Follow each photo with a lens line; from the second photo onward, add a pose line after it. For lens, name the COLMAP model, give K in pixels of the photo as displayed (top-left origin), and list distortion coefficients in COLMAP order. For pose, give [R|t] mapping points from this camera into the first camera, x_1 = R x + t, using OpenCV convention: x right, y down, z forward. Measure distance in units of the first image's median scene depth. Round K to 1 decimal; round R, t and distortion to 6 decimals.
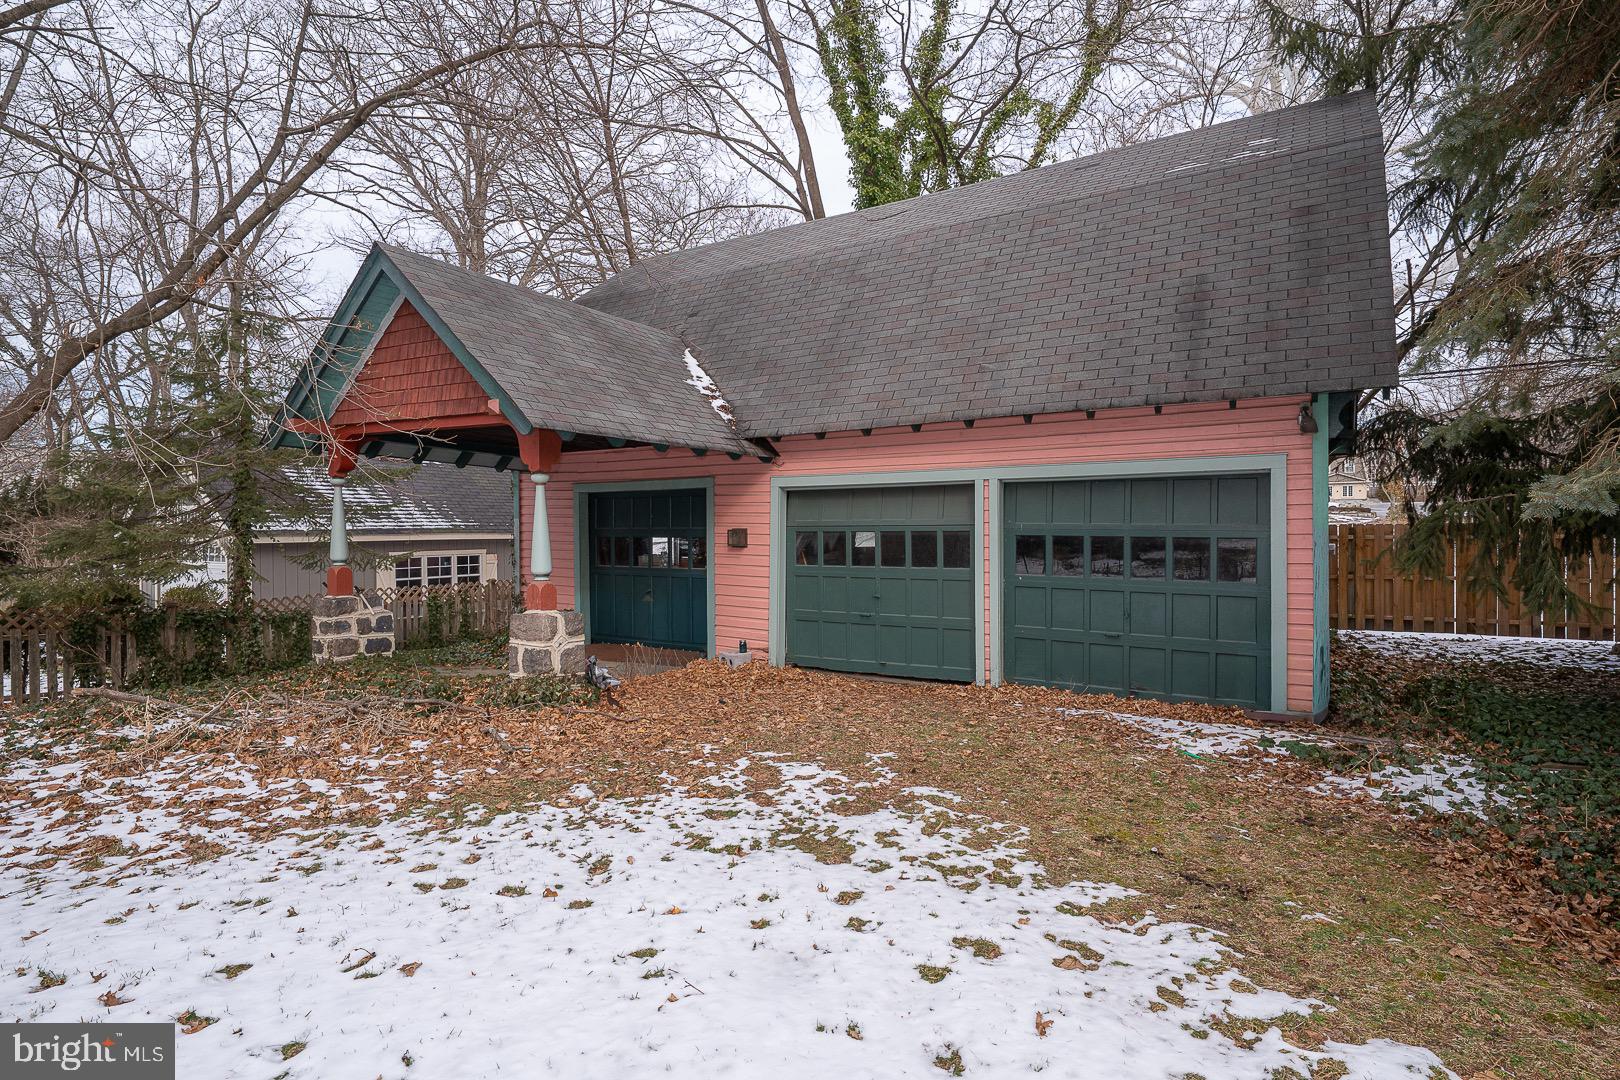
lens RADIAL K [[846.9, 0, 812.1], [0, 846.9, 537.1], [0, 0, 1]] dist [0.009770, 0.002424]
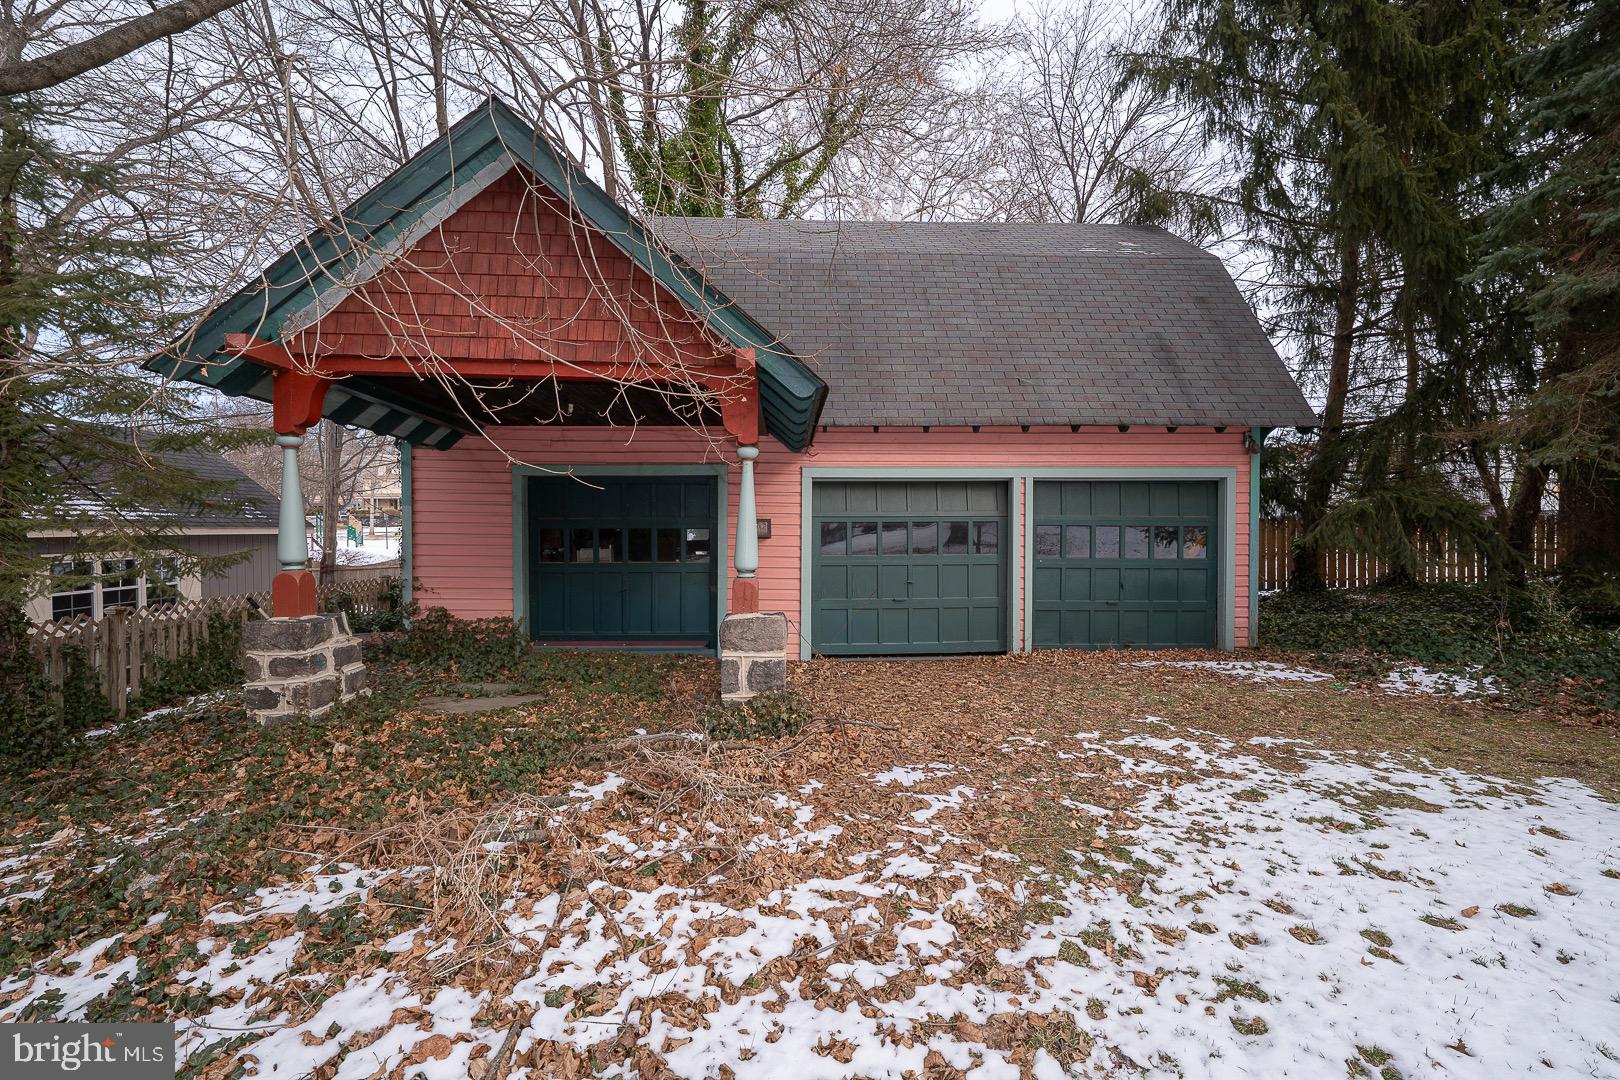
lens RADIAL K [[708.3, 0, 808.5], [0, 708.3, 542.9], [0, 0, 1]] dist [-0.006284, 0.001597]
pose [[0.818484, -0.010162, 0.574440, -0.931855], [0.004781, 0.999929, 0.010878, 0.015709], [-0.574510, -0.006157, 0.818475, 0.571085]]
